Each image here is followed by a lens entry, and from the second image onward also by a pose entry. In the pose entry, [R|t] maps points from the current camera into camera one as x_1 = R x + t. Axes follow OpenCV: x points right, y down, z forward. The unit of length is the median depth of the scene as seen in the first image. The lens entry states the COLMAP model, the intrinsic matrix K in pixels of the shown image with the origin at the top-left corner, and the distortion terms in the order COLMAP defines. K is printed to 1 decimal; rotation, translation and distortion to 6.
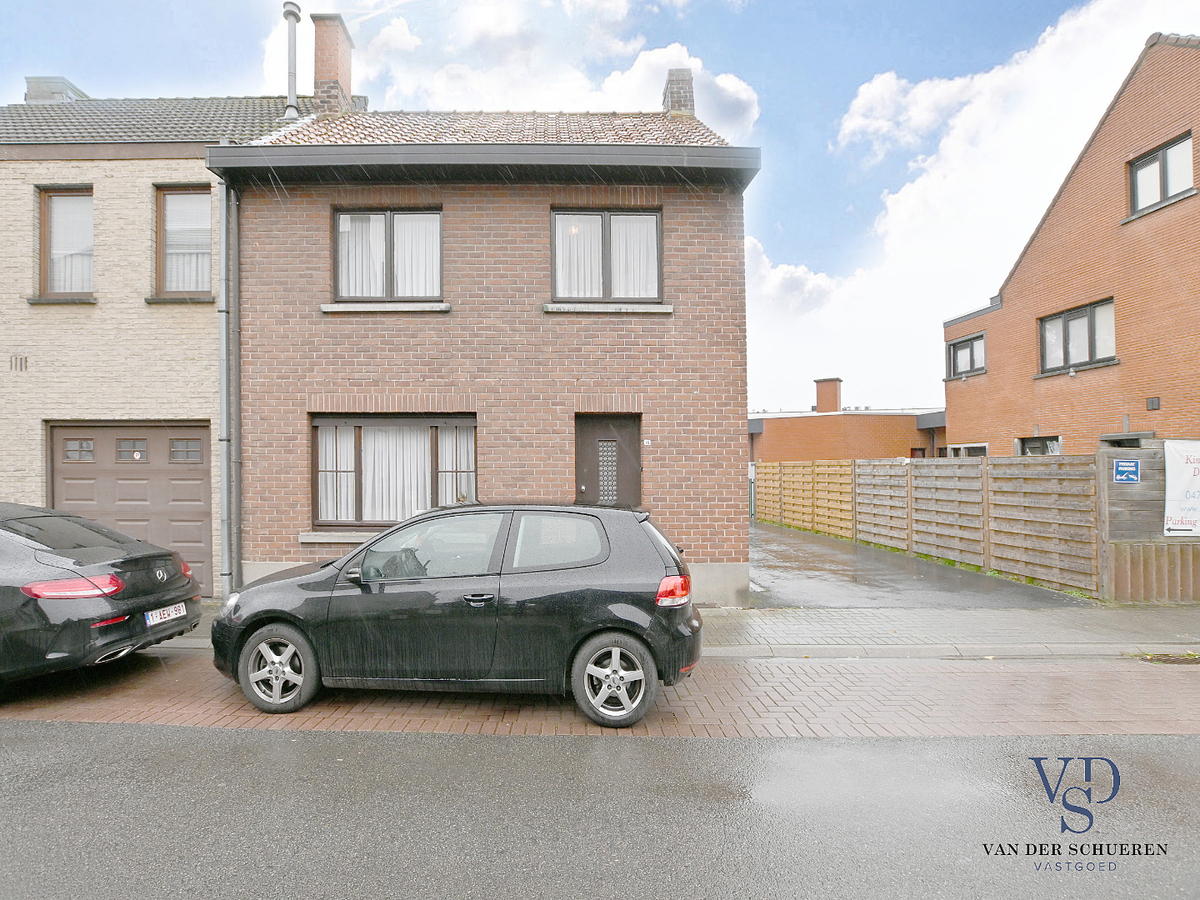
lens RADIAL K [[529.1, 0, 593.4], [0, 529.1, 457.7], [0, 0, 1]] dist [-0.034970, 0.003843]
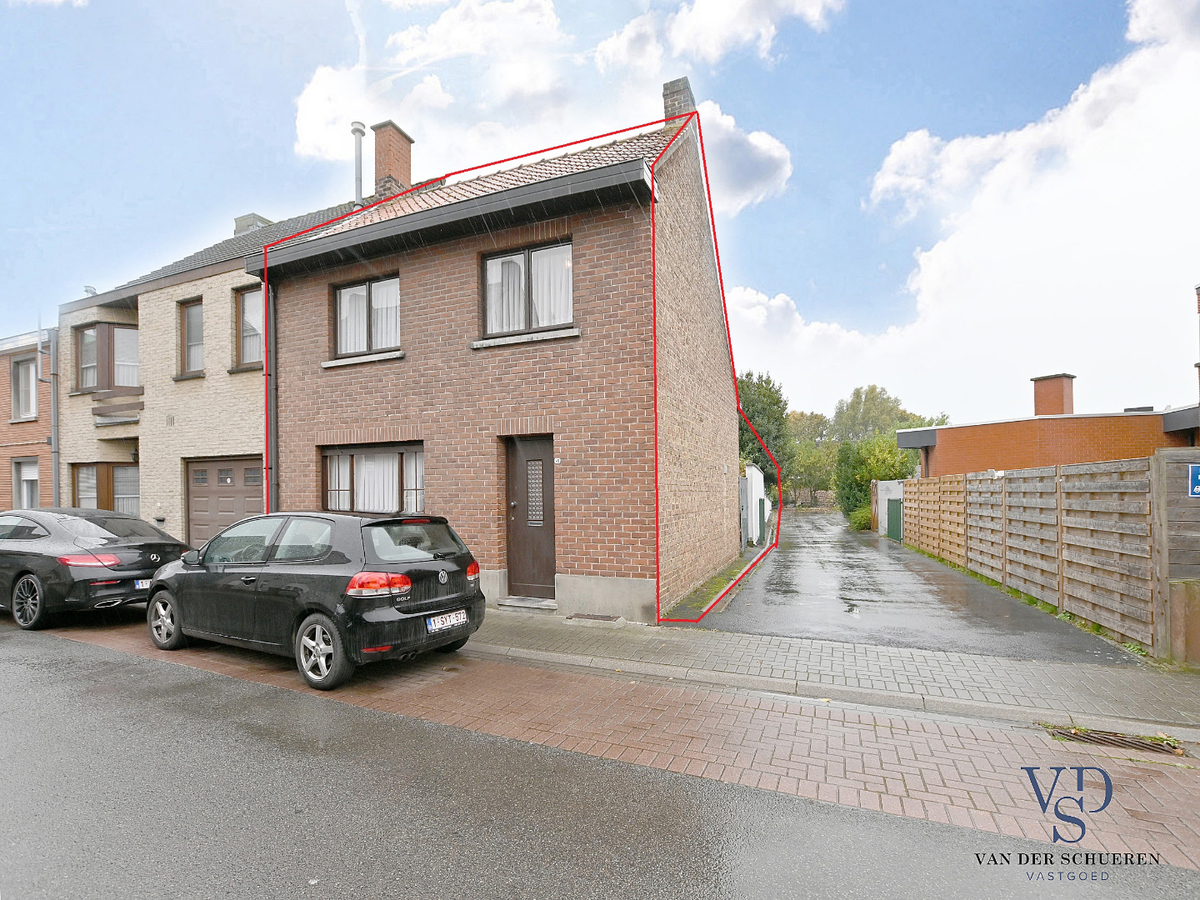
lens RADIAL K [[529.1, 0, 629.7], [0, 529.1, 484.0], [0, 0, 1]] dist [-0.034970, 0.003843]
pose [[0.930007, -0.014068, -0.367272, 0.645451], [0.016349, 0.999862, 0.003099, 0.017933], [0.367177, -0.008887, 0.930108, 0.065471]]
